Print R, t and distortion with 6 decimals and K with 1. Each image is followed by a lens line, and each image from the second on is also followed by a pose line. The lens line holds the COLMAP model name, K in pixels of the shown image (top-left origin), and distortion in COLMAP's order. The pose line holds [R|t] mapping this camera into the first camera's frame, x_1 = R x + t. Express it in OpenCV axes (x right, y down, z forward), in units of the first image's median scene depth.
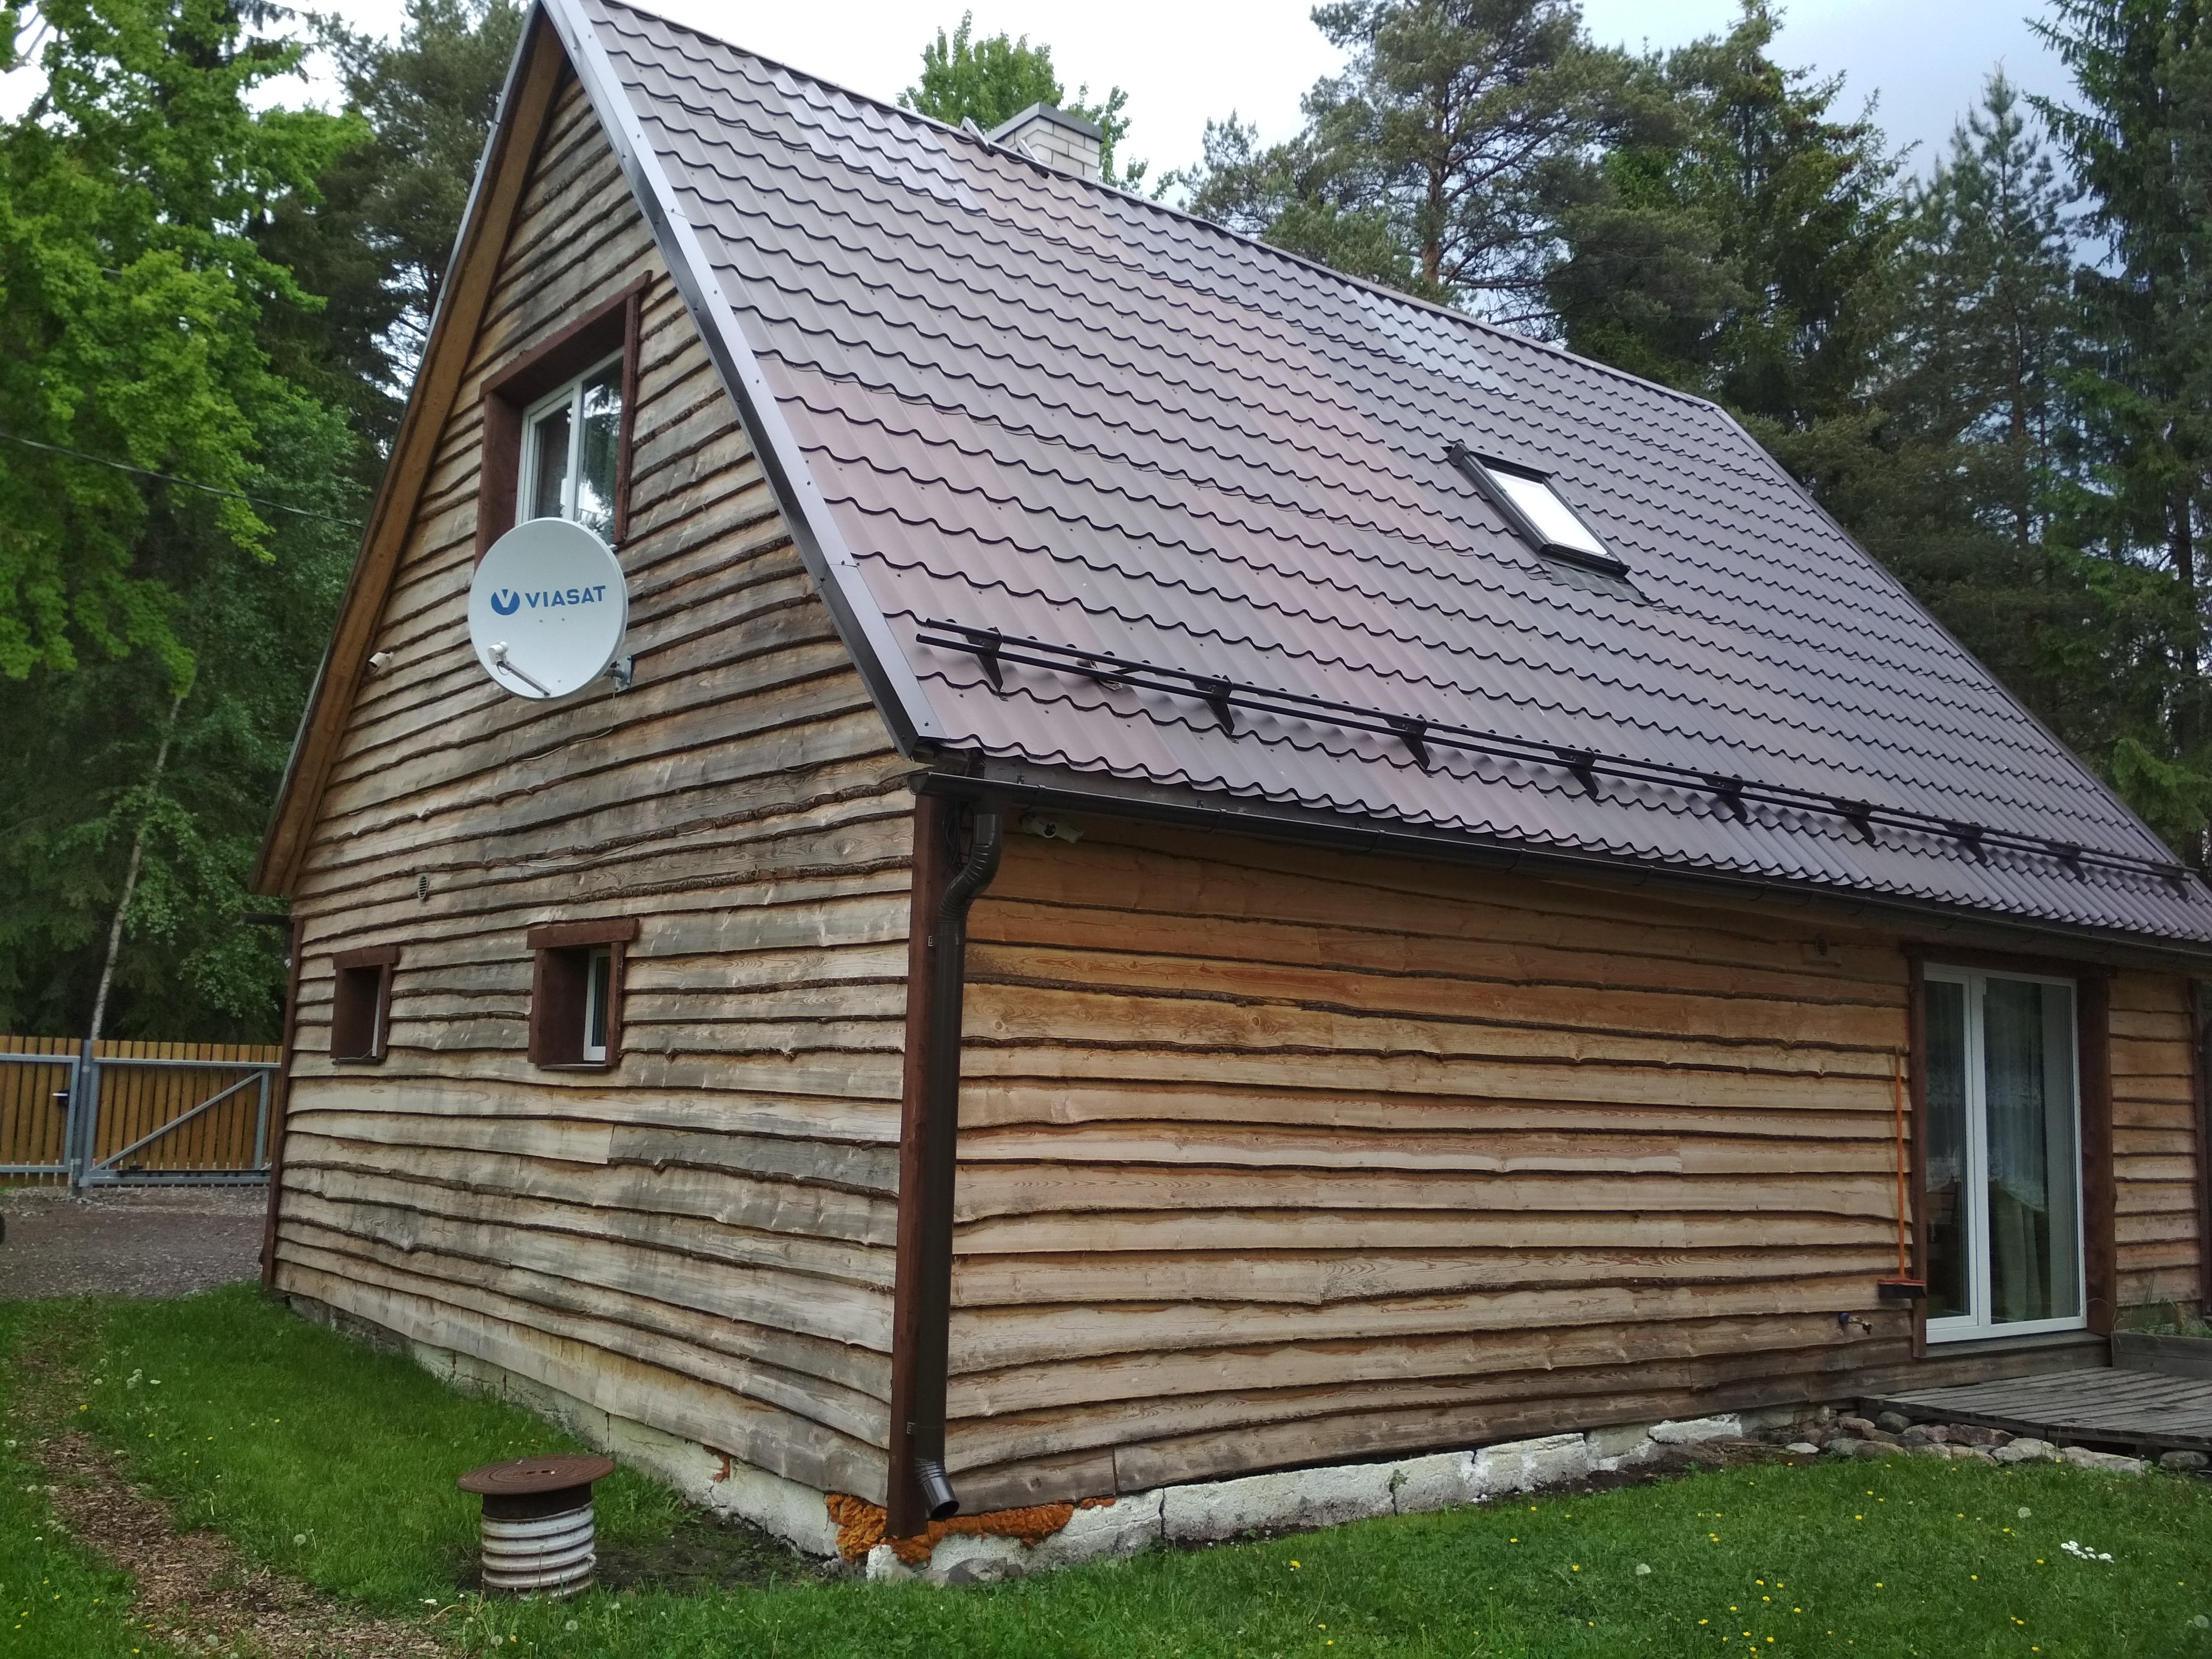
lens RADIAL K [[1971.8, 0, 1106.0], [0, 1971.8, 829.5], [0, 0, 1]] dist [0.134449, -0.288602]
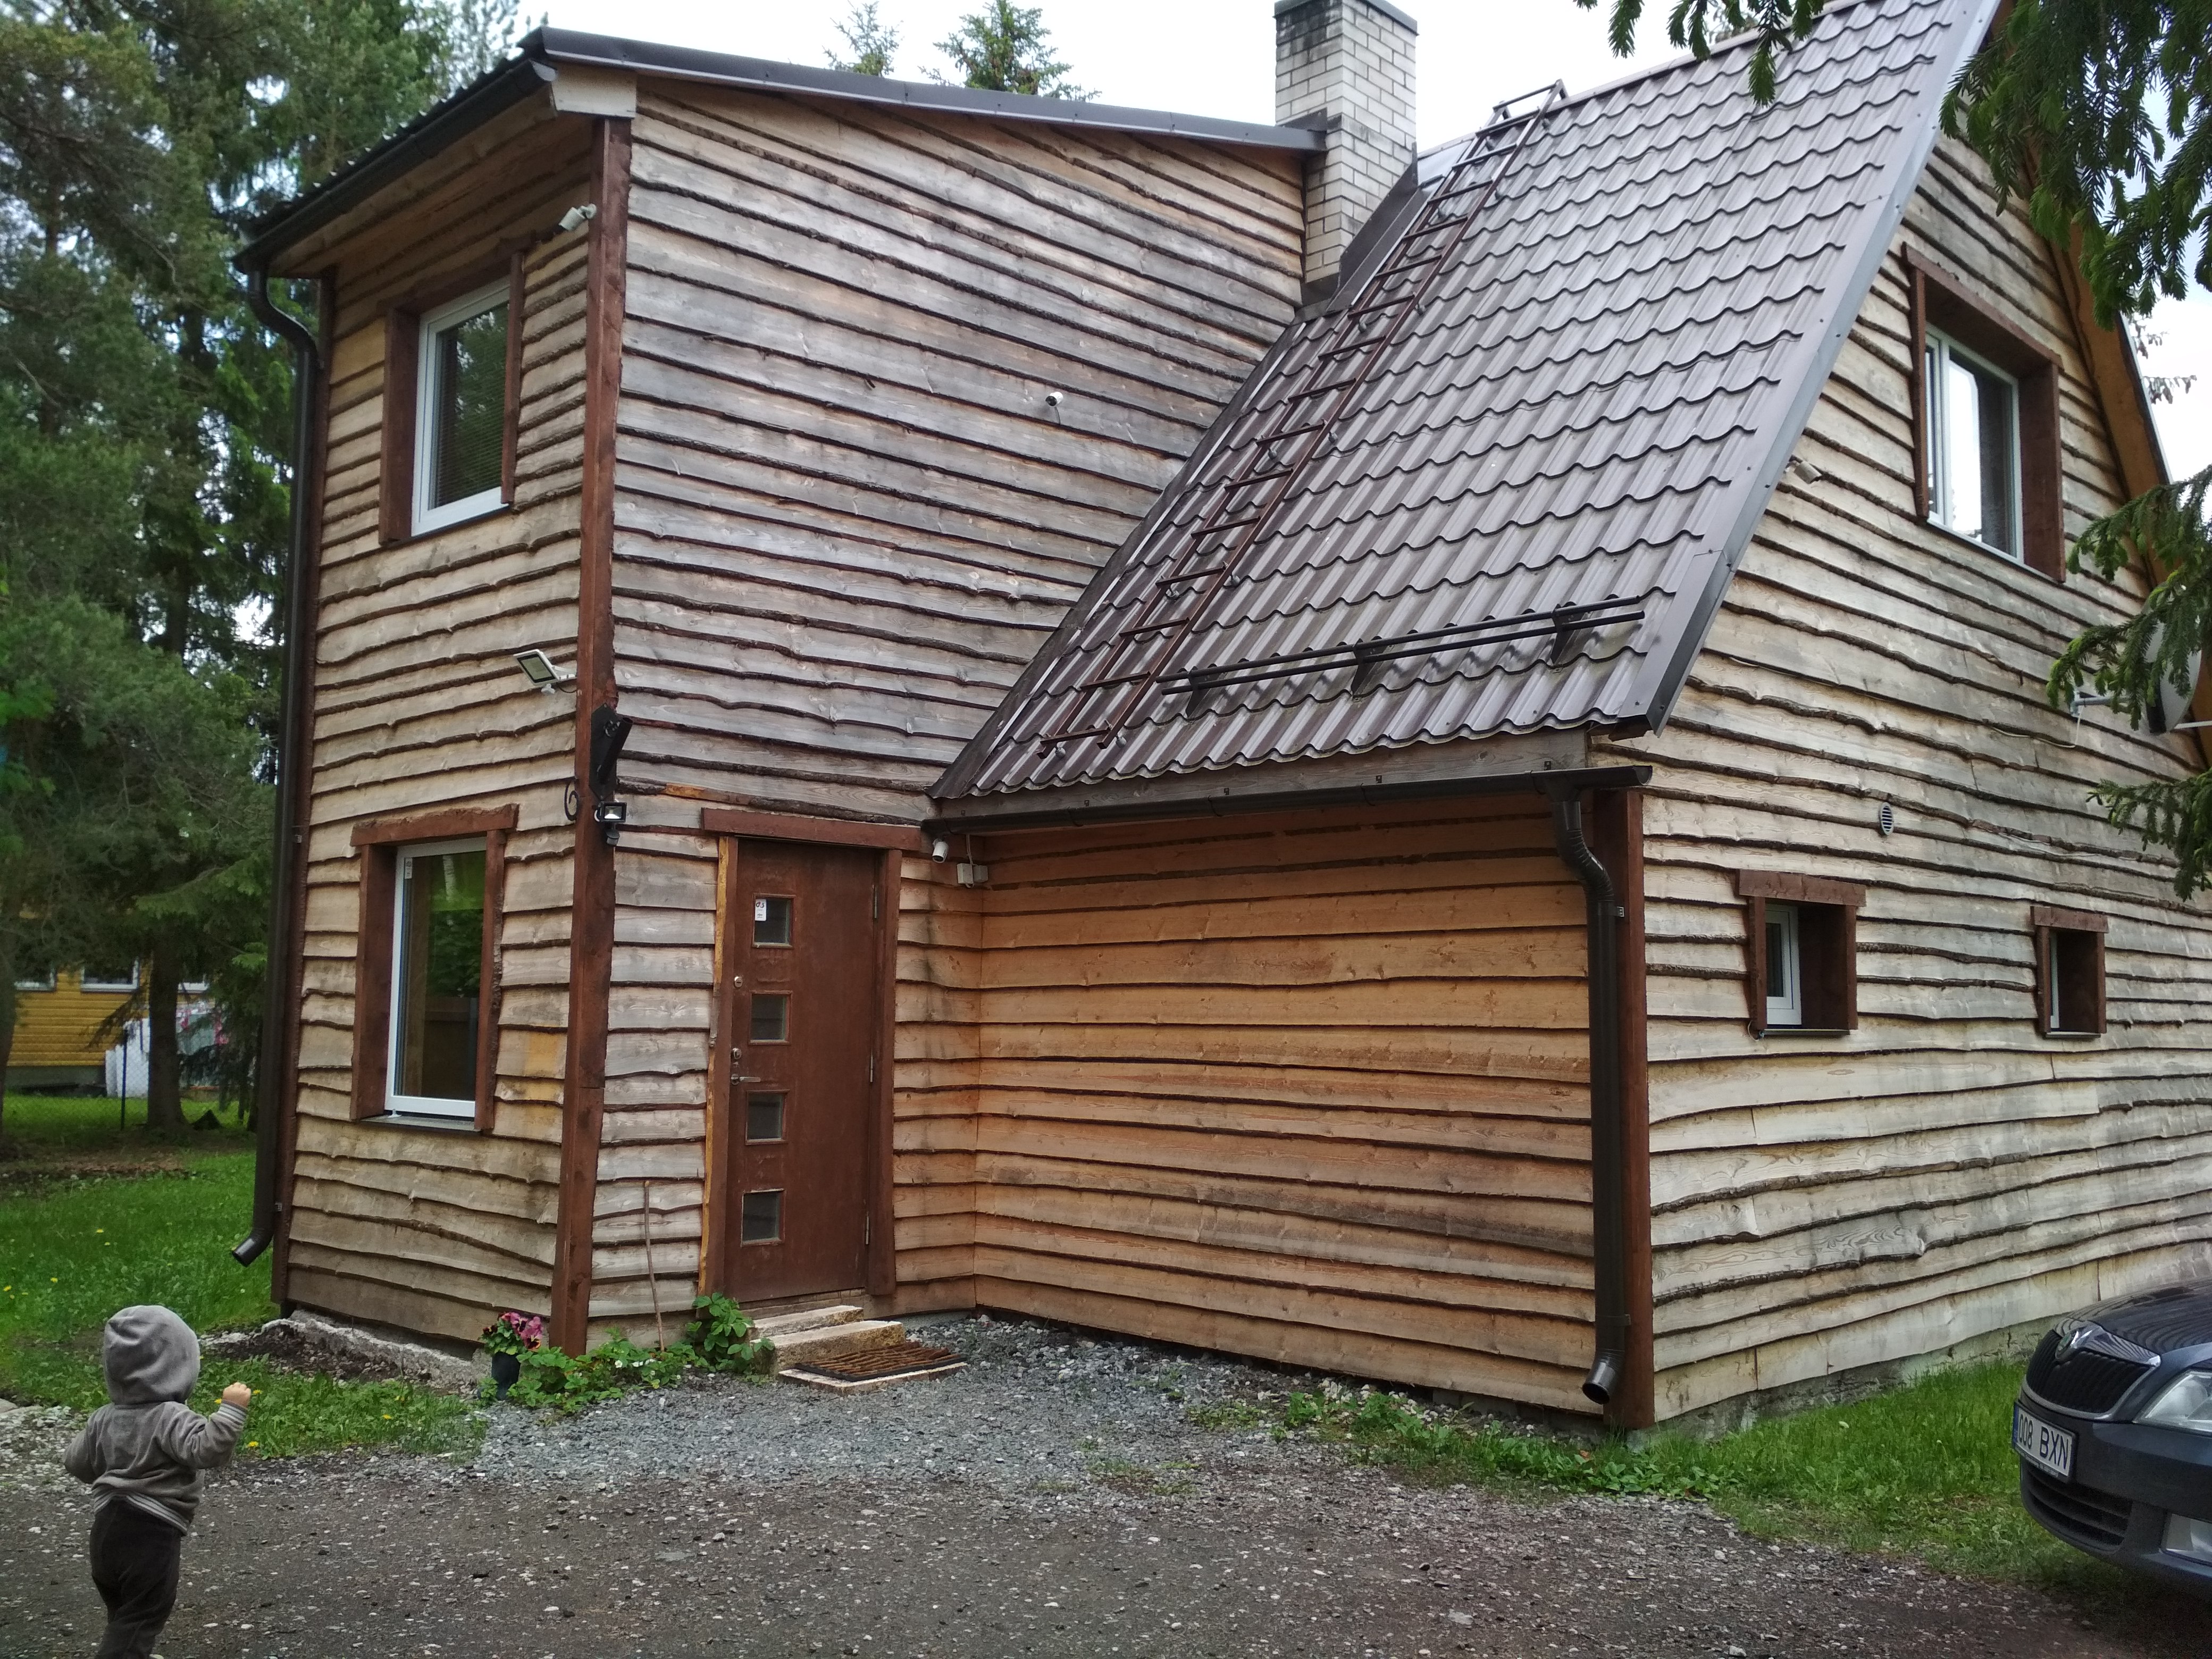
lens RADIAL K [[1971.8, 0, 1106.0], [0, 1971.8, 829.5], [0, 0, 1]] dist [0.134449, -0.288602]
pose [[-0.148763, 0.061803, 0.986940, -1.163718], [-0.139133, 0.986809, -0.082767, 0.153149], [-0.979036, -0.149628, -0.138202, 1.504888]]
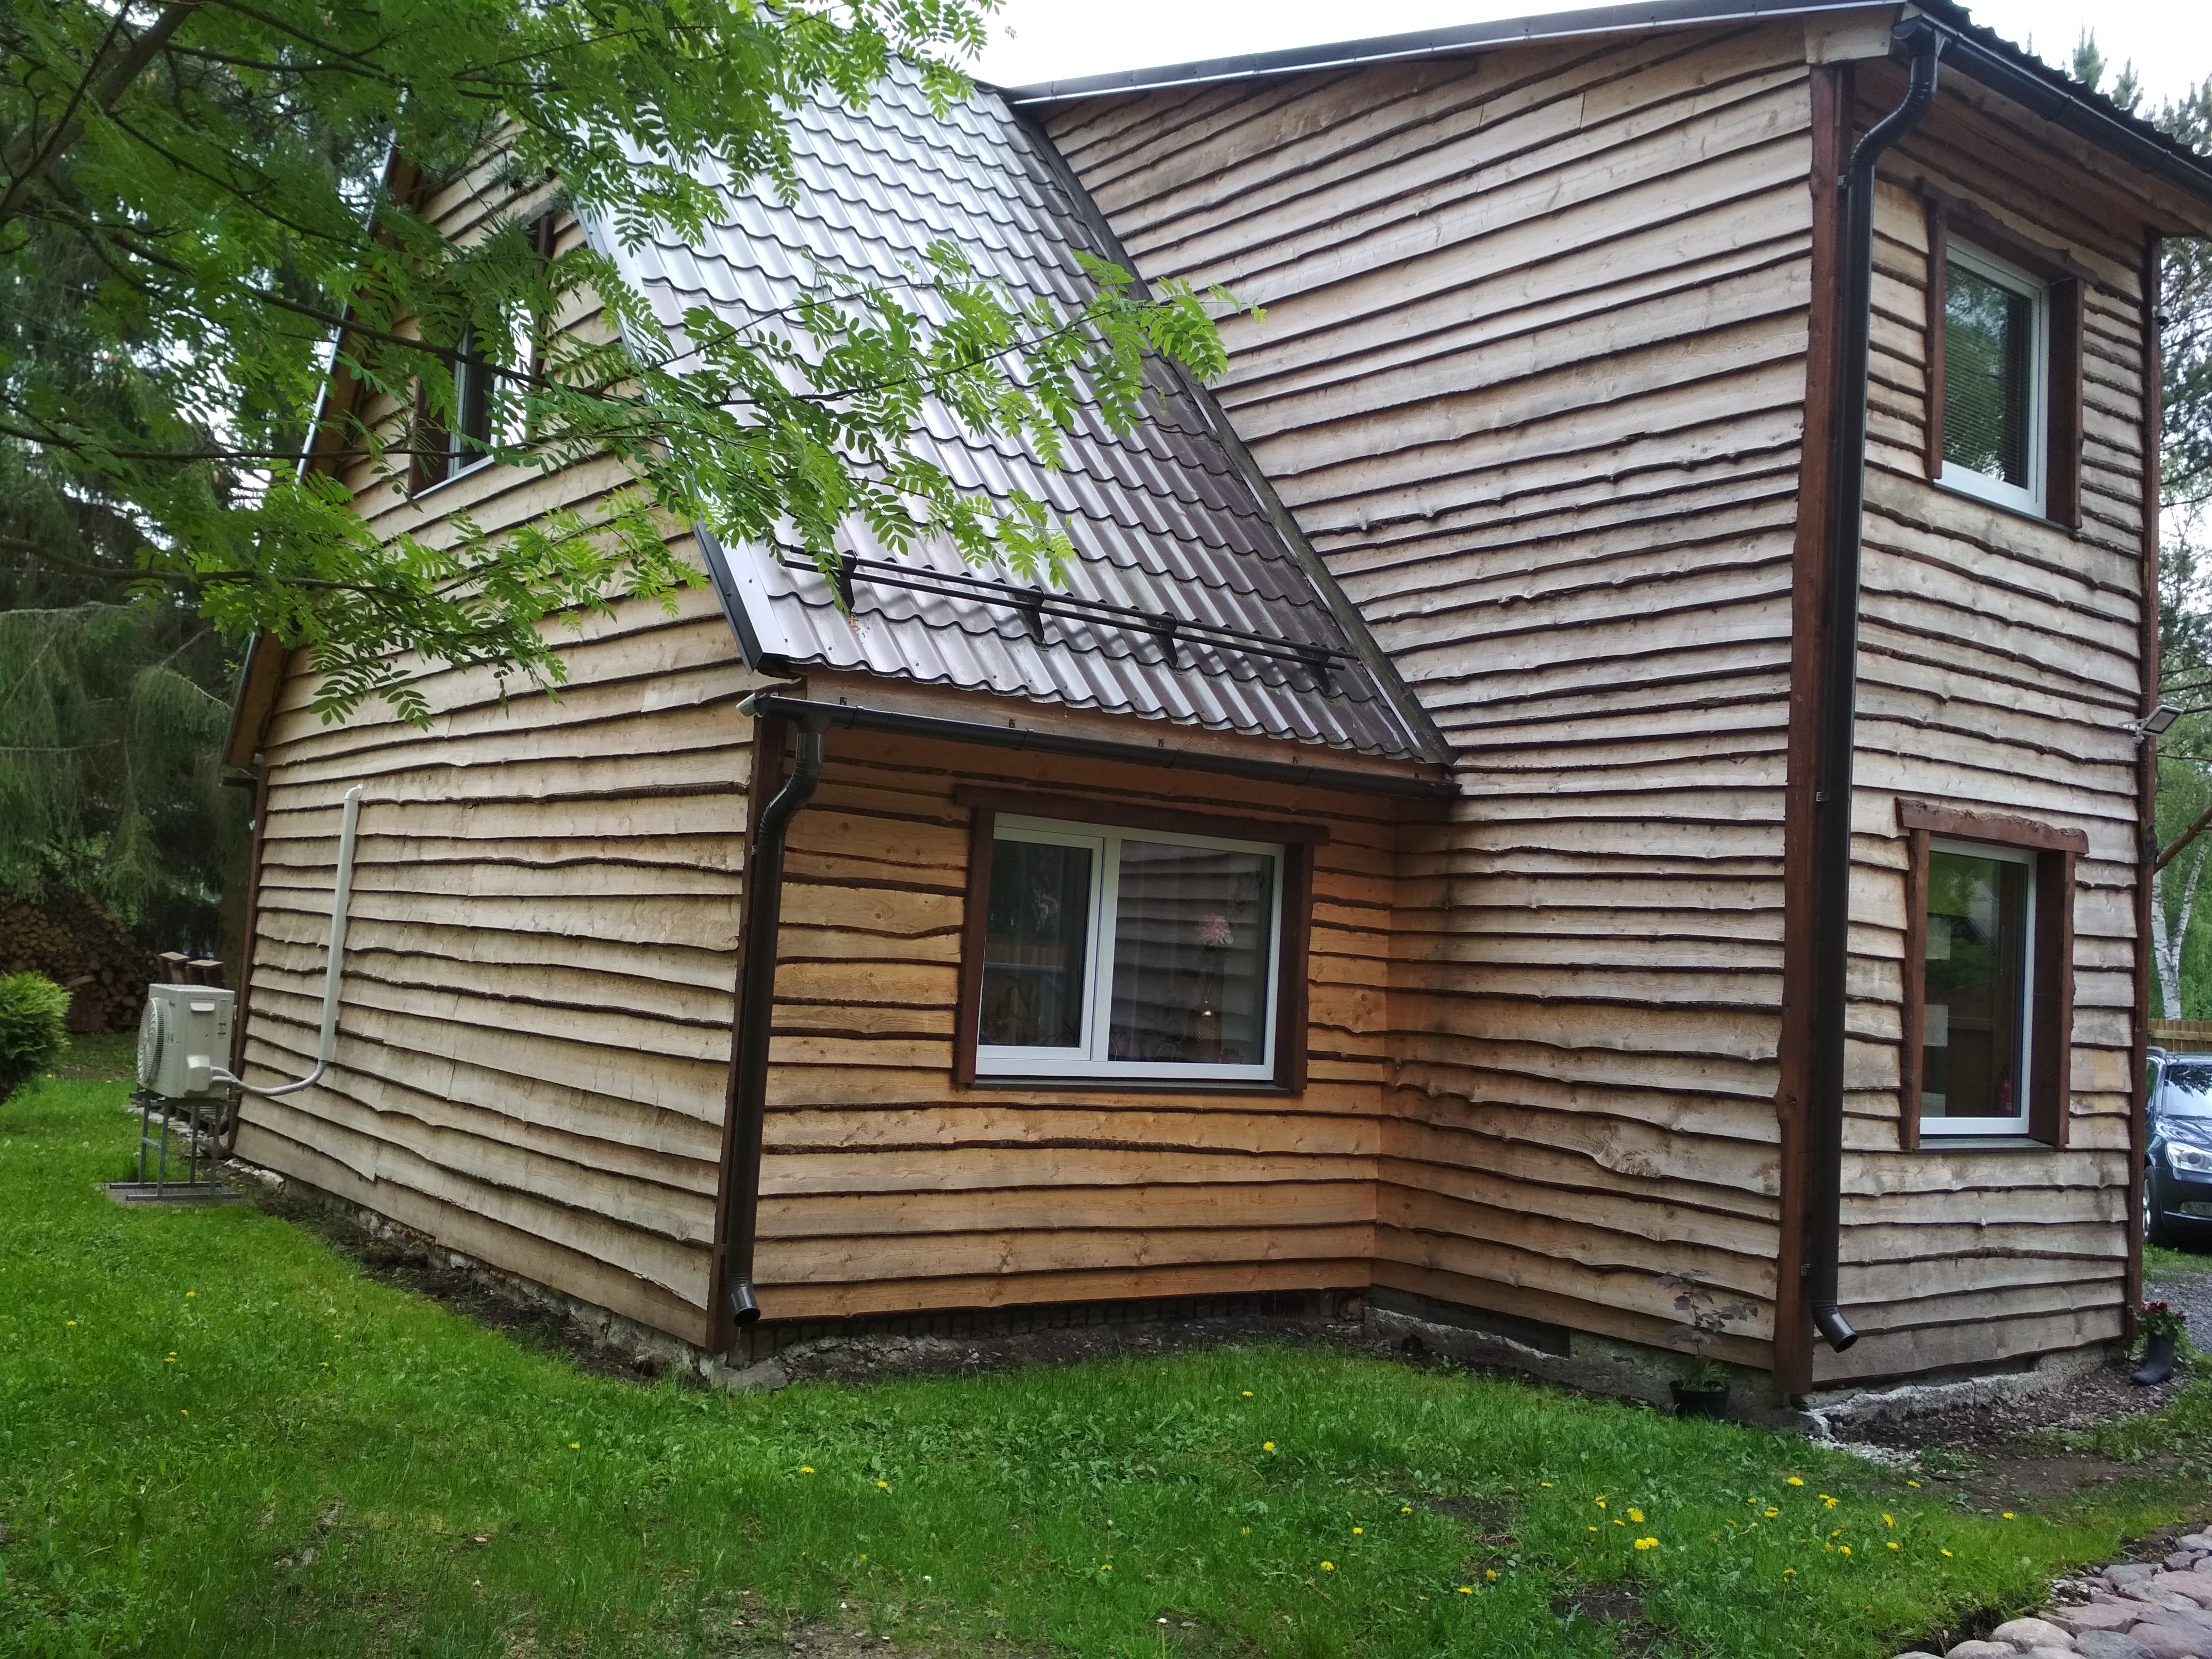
lens RADIAL K [[1971.8, 0, 1106.0], [0, 1971.8, 829.5], [0, 0, 1]] dist [0.134449, -0.288602]
pose [[-0.996482, -0.083249, 0.009693, -0.539343], [-0.083541, 0.977315, -0.194617, 0.231260], [0.006729, -0.194742, -0.980831, 1.984789]]
